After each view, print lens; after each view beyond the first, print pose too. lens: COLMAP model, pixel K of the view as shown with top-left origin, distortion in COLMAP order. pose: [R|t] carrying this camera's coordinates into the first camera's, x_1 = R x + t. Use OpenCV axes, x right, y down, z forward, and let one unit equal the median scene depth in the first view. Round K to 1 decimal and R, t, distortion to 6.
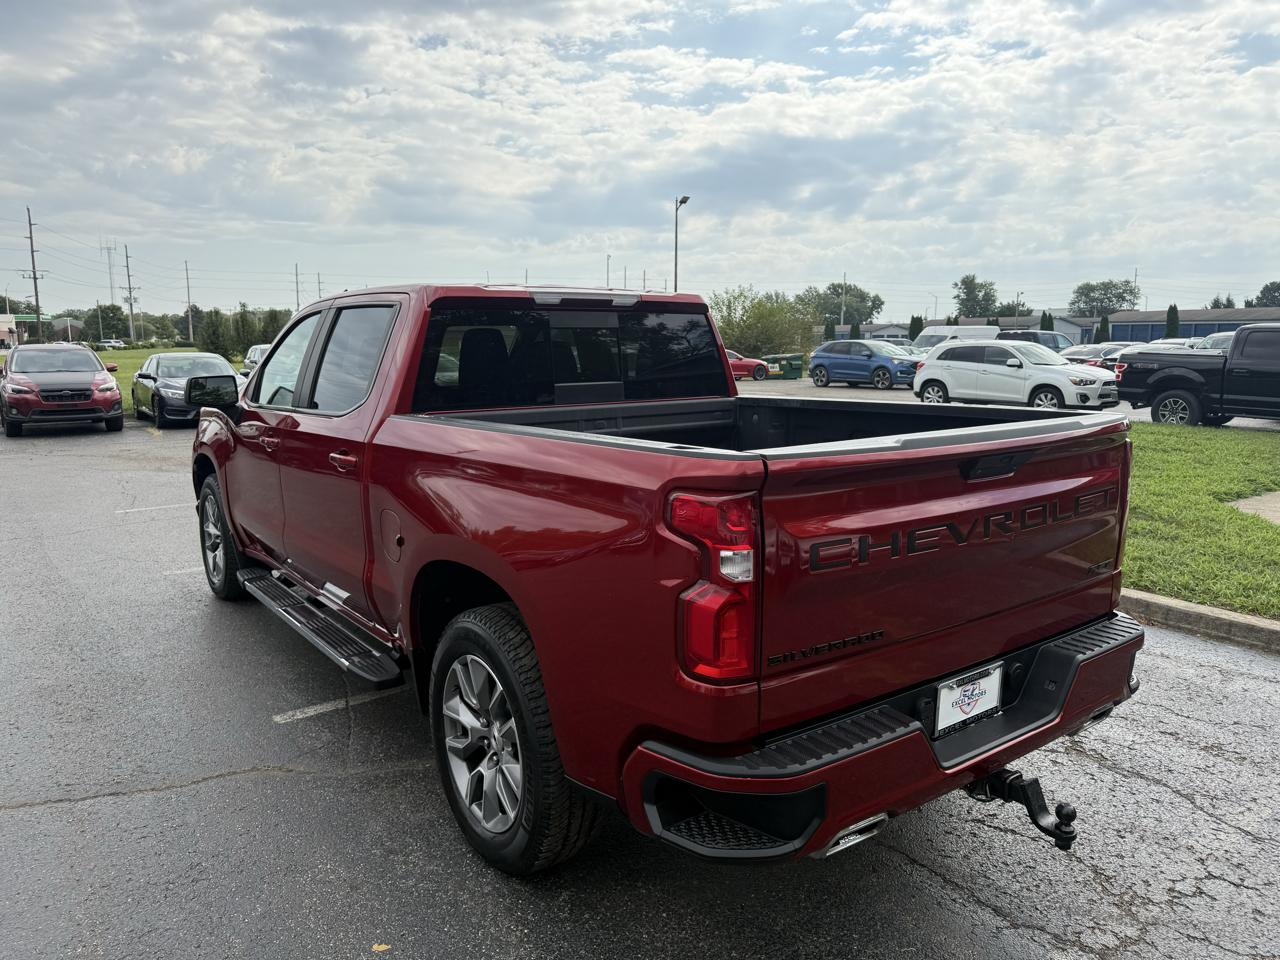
lens RADIAL K [[932.7, 0, 642.7], [0, 932.7, 494.5], [0, 0, 1]] dist [-0.000168, 0.003176]
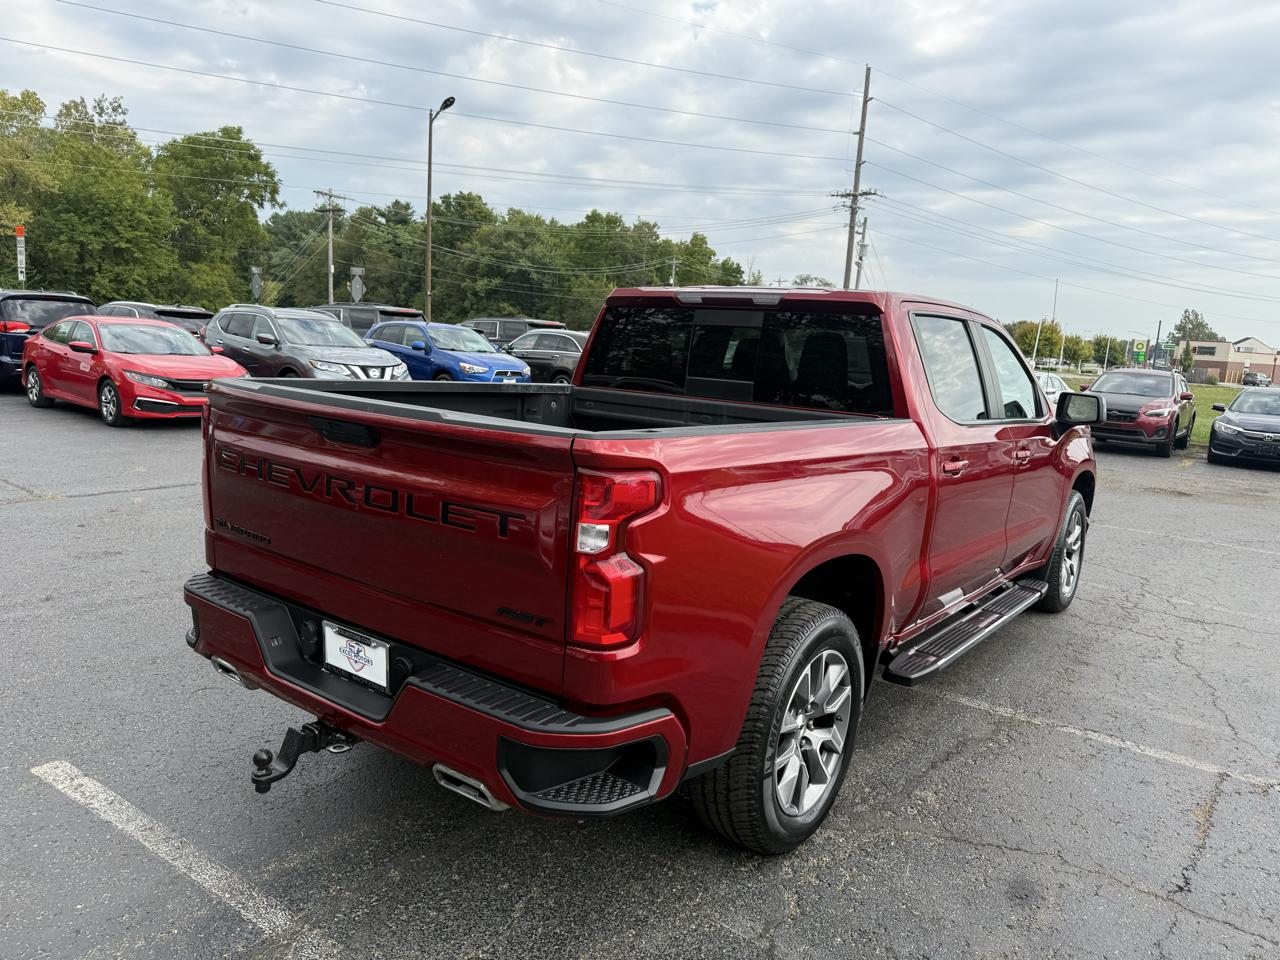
lens RADIAL K [[917.9, 0, 645.0], [0, 917.9, 476.5], [0, 0, 1]] dist [-0.000197, 0.001111]
pose [[0.304574, 0.160589, -0.938854, 0.364486], [-0.214227, 0.971980, 0.096758, -0.038179], [0.928085, 0.171658, 0.330442, 0.245383]]
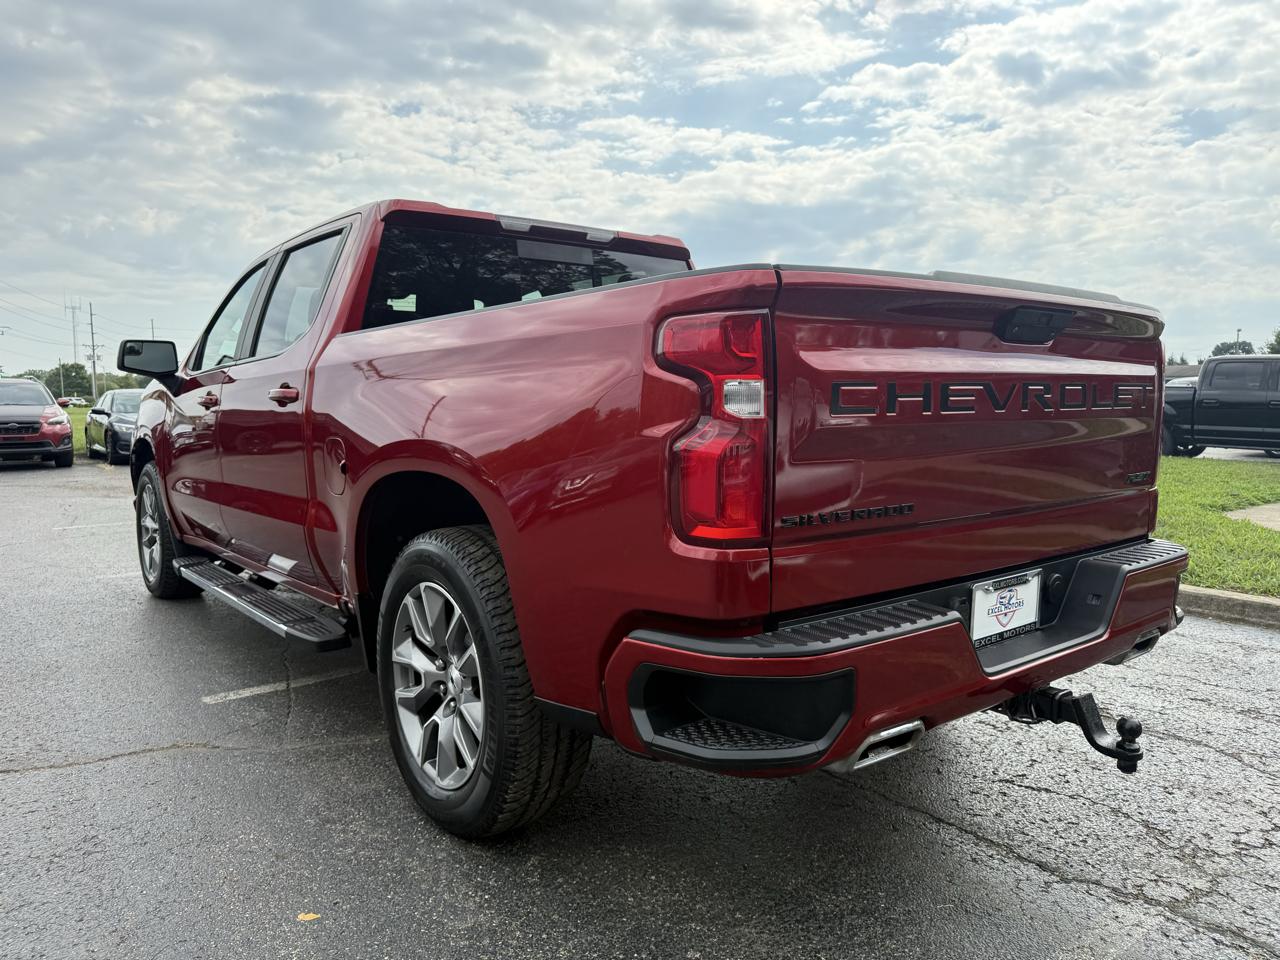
lens RADIAL K [[903.6, 0, 646.2], [0, 903.6, 536.5], [0, 0, 1]] dist [0.001897, 0.002358]
pose [[0.999263, -0.002601, 0.038295, -0.004017], [0.004936, 0.998125, -0.061012, 0.059340], [-0.038064, 0.061156, 0.997402, 0.051971]]
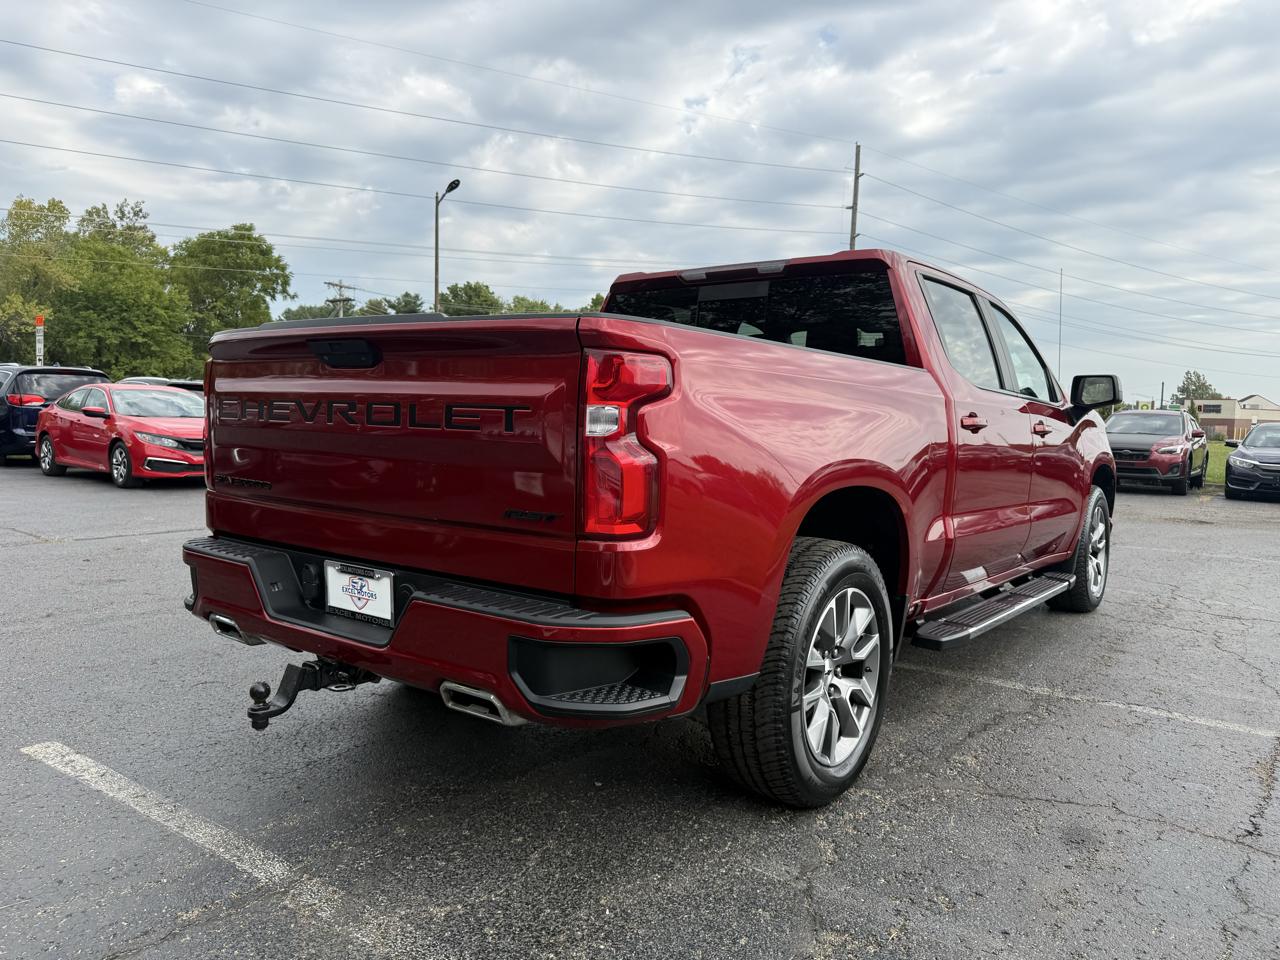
lens RADIAL K [[917.3, 0, 640.4], [0, 917.3, 467.1], [0, 0, 1]] dist [0.002453, -0.003442]
pose [[0.294306, 0.059118, -0.953881, 0.361017], [-0.181972, 0.983292, 0.004796, 0.007282], [0.938227, 0.172168, 0.300147, 0.255560]]
